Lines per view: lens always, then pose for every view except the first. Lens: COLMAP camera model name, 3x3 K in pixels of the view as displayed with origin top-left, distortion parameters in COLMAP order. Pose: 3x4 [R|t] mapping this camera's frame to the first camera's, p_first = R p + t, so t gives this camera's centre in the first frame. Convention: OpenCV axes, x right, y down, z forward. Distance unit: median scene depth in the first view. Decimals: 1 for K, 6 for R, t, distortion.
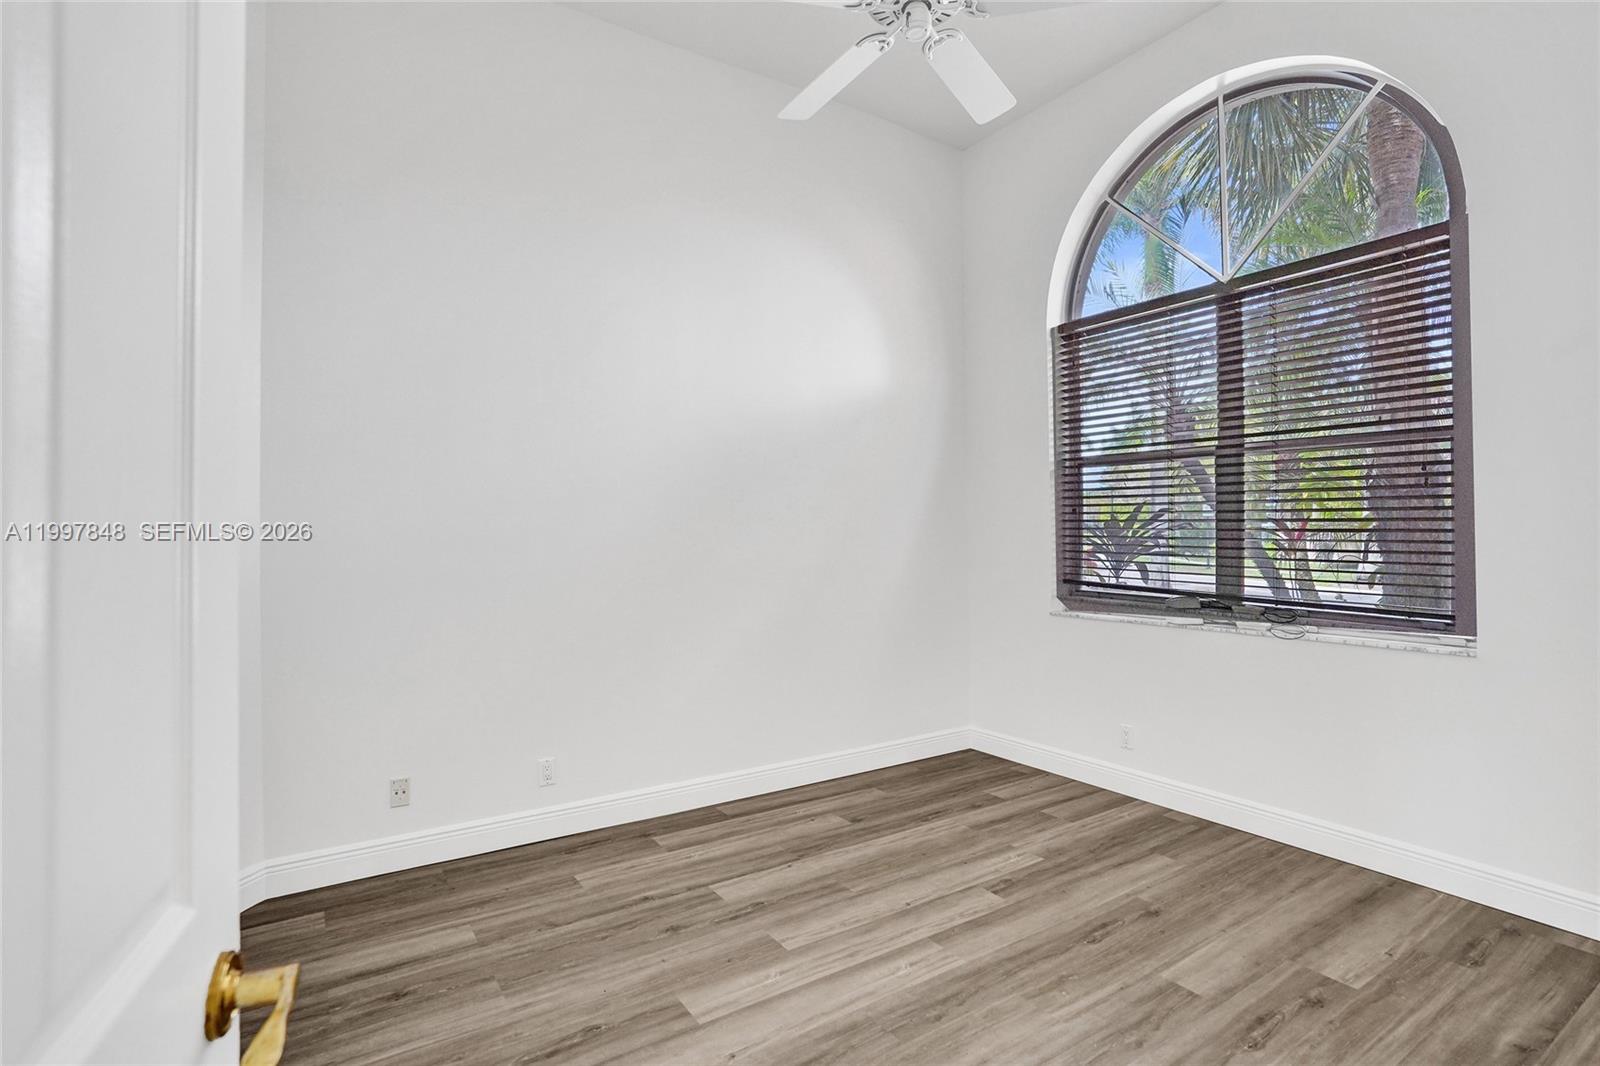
lens RADIAL K [[756.4, 0, 800.0], [0, 756.4, 533.0], [0, 0, 1]] dist [-0.053456, 0.029067]
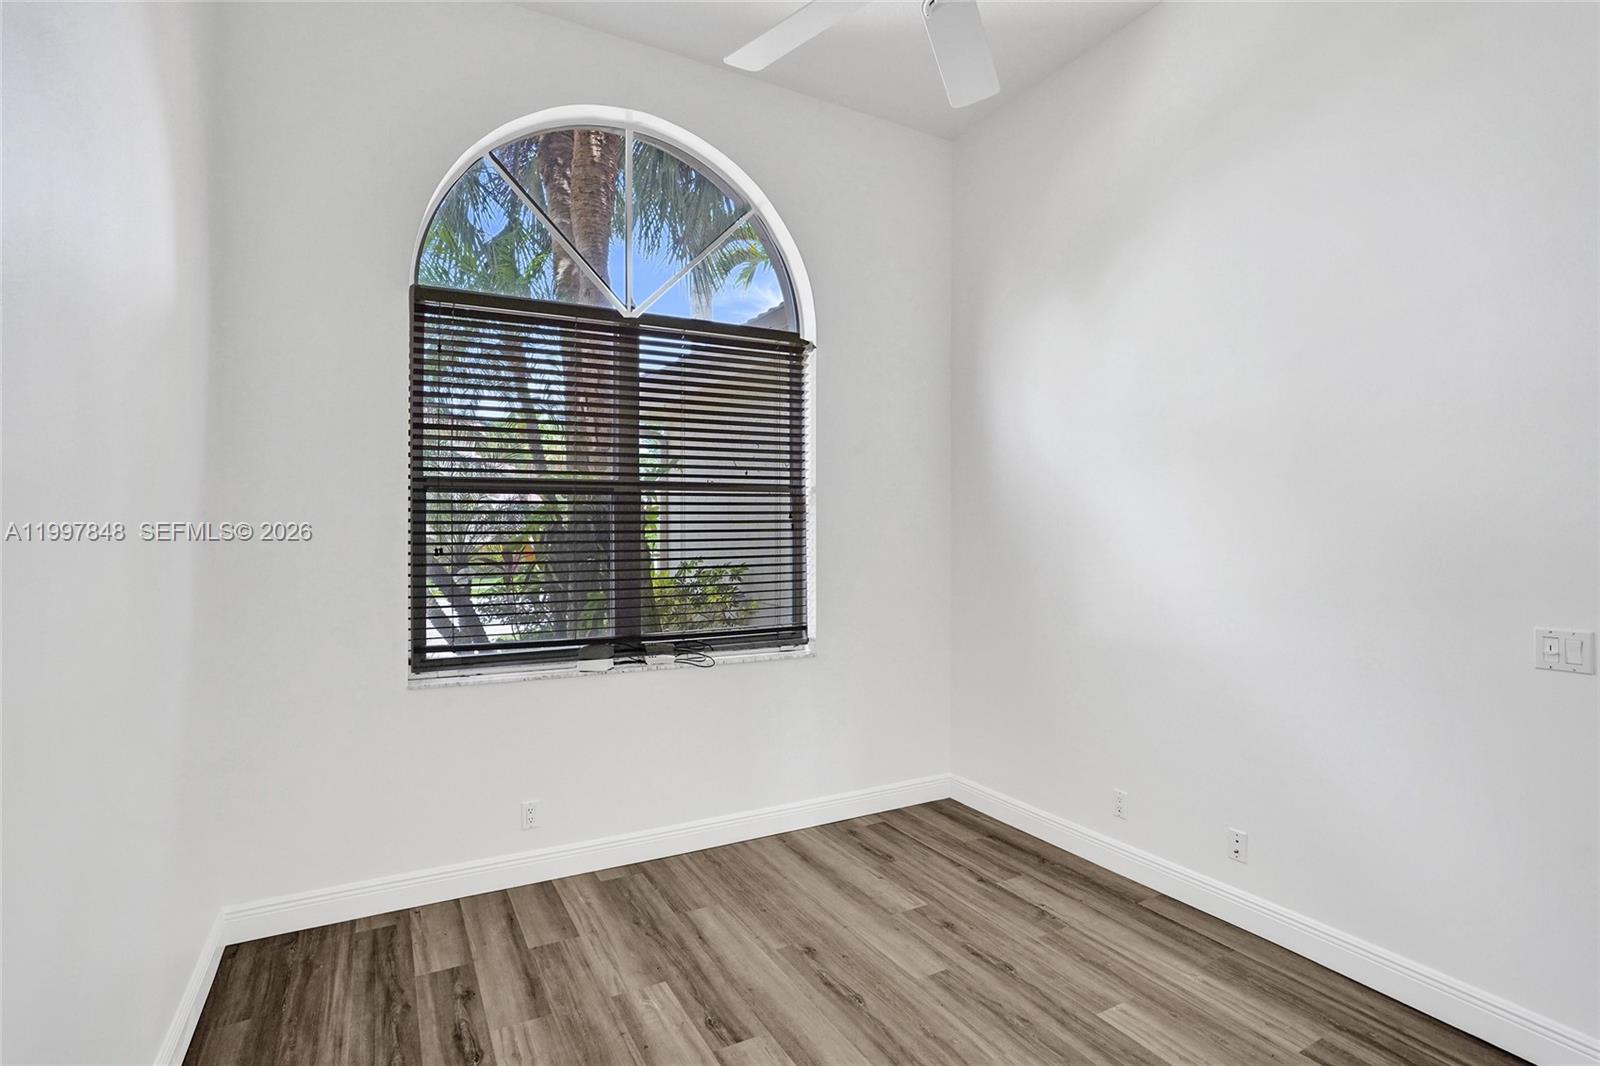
lens RADIAL K [[756.4, 0, 800.0], [0, 756.4, 533.0], [0, 0, 1]] dist [-0.053456, 0.029067]
pose [[0.087622, 0.003618, 0.996147, -0.487160], [-0.010866, 0.999937, -0.002676, -0.064677], [-0.996094, -0.010590, 0.087656, 0.775657]]
